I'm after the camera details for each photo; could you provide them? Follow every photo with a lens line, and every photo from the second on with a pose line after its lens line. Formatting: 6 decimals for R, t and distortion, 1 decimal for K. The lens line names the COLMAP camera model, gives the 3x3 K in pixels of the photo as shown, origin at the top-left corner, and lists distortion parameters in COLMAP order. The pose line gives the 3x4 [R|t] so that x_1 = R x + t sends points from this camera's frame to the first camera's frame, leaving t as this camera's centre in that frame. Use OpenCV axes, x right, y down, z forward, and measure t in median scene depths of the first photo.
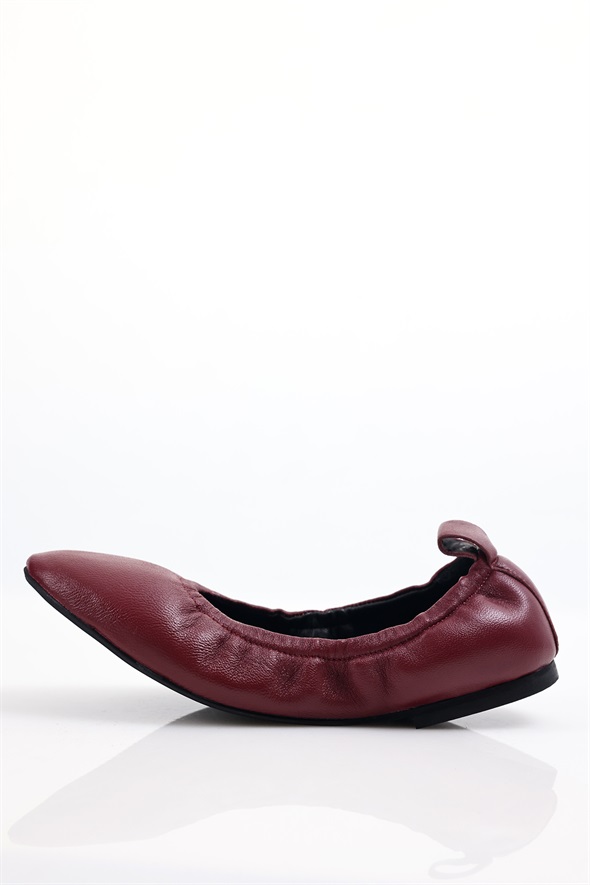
lens RADIAL K [[1363.8, 0, 295.6], [0, 1363.8, 437.4], [0, 0, 1]] dist [0.045353, 0.000000]
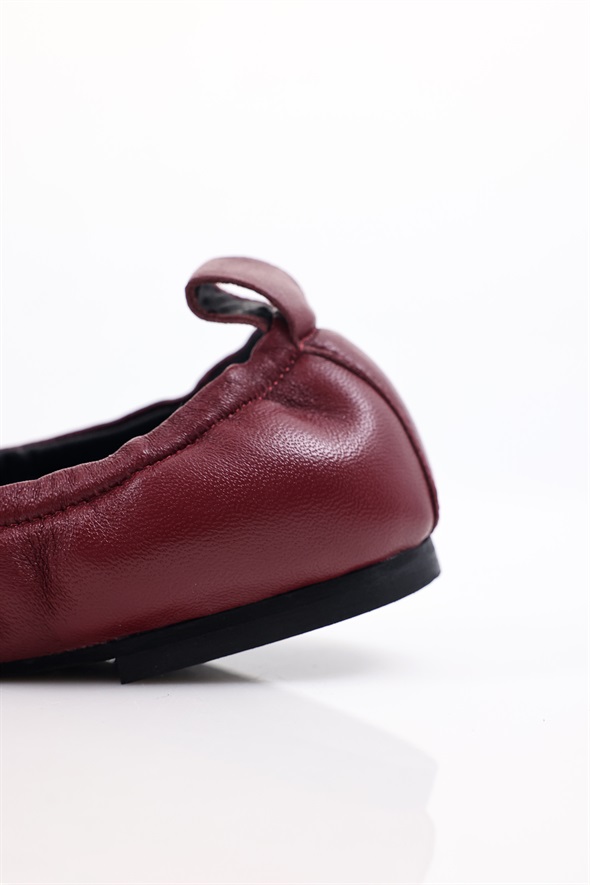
lens RADIAL K [[1683.4, 0, 293.5], [0, 1683.4, 445.6], [0, 0, 1]] dist [-0.023724, 0.000000]
pose [[0.999540, -0.009353, 0.028864, 0.129236], [0.007248, 0.997364, 0.072198, 0.090698], [-0.029463, -0.071955, 0.996973, 0.430142]]
